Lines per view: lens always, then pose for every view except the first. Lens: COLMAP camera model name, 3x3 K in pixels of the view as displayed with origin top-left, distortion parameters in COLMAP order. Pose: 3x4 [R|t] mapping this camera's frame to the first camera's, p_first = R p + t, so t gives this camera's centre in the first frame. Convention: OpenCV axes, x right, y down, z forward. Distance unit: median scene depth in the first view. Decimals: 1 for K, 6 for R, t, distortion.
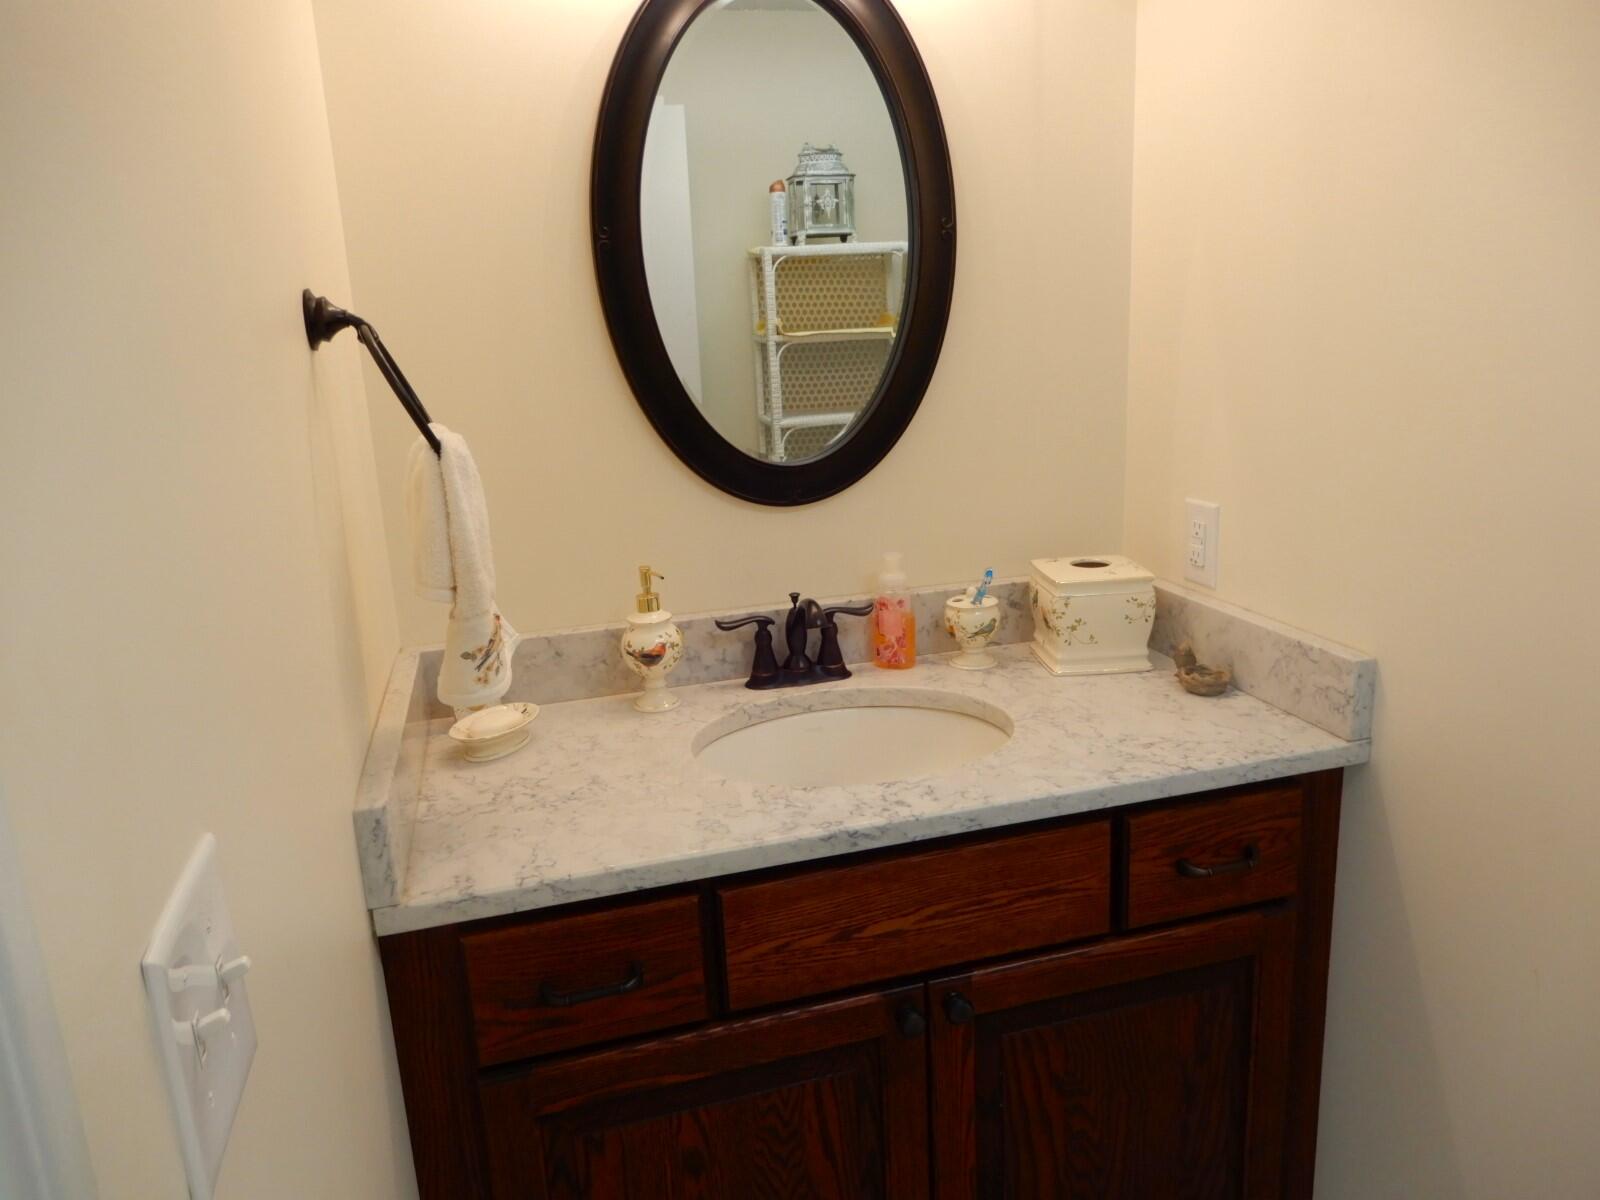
lens RADIAL K [[1160.3, 0, 793.9], [0, 1160.3, 595.2], [0, 0, 1]] dist [0.005535, 0.005509]
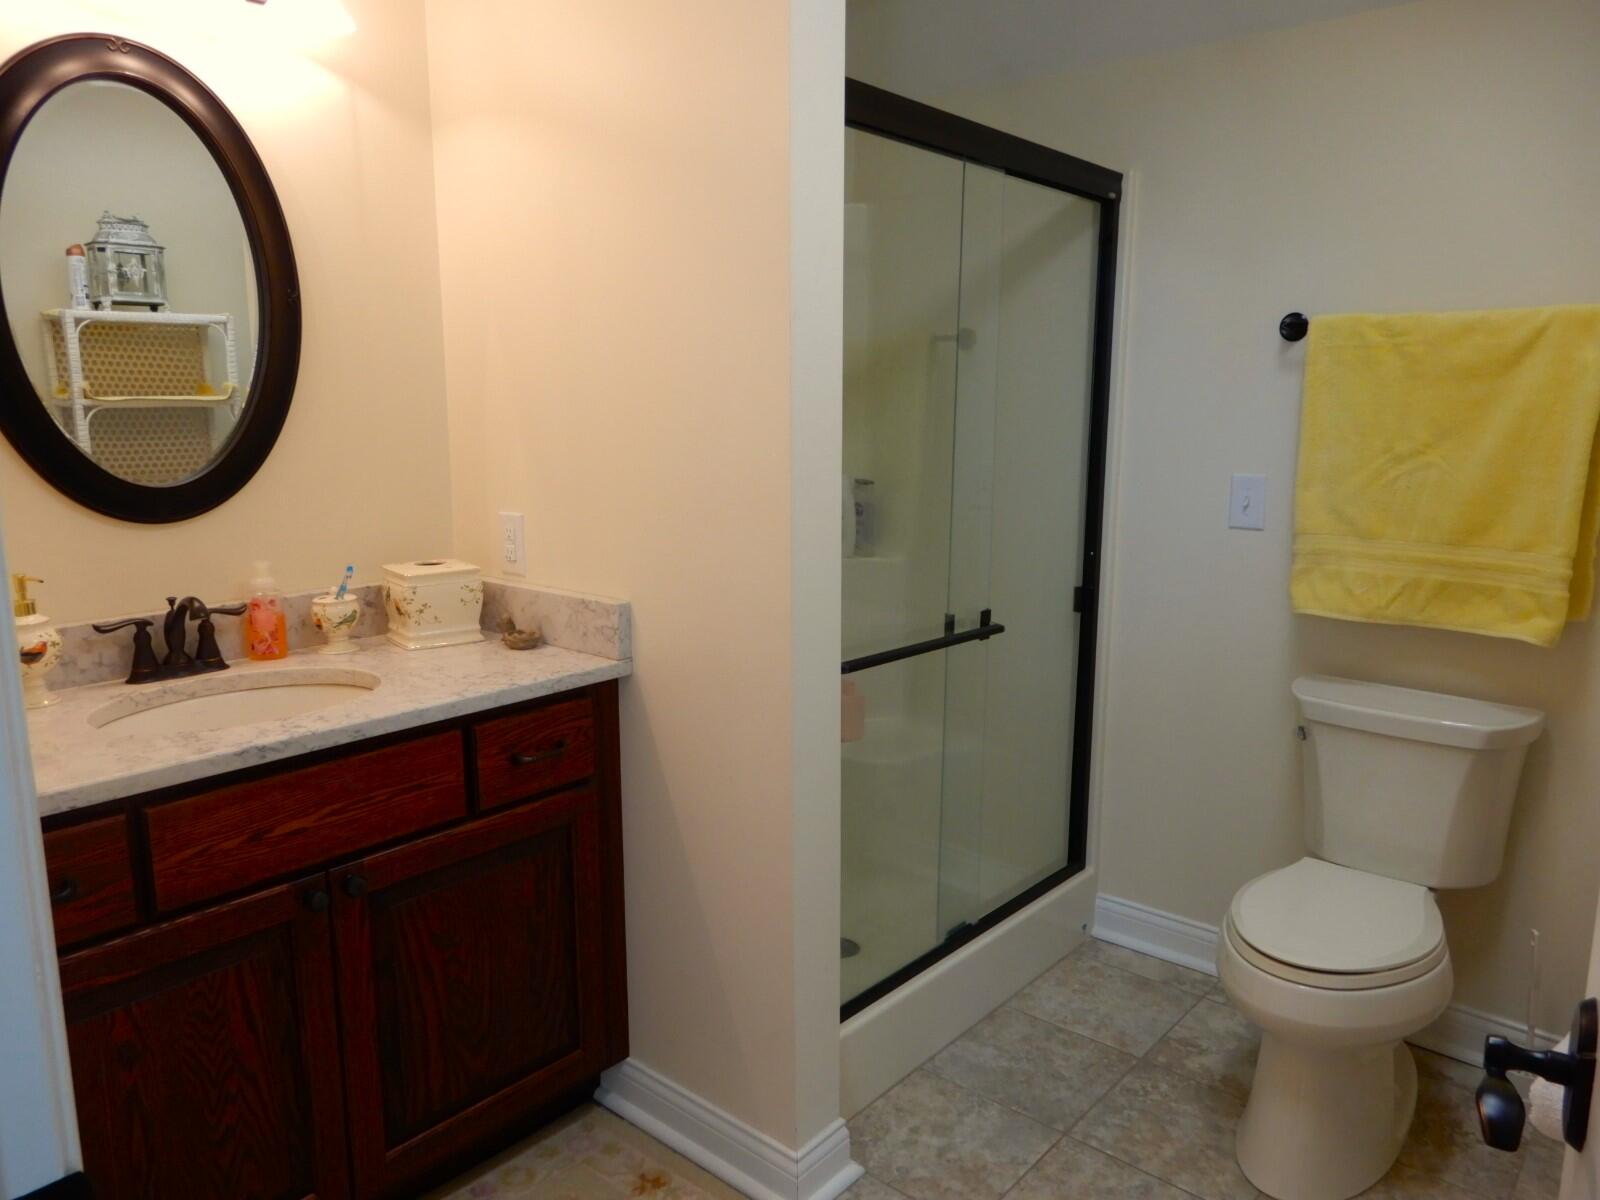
lens RADIAL K [[1160.3, 0, 793.9], [0, 1160.3, 595.2], [0, 0, 1]] dist [0.005535, 0.005509]
pose [[0.844673, -0.049056, 0.533031, -0.093651], [0.092883, 0.994118, -0.055697, 0.119165], [-0.527163, 0.096555, 0.844261, -0.300483]]
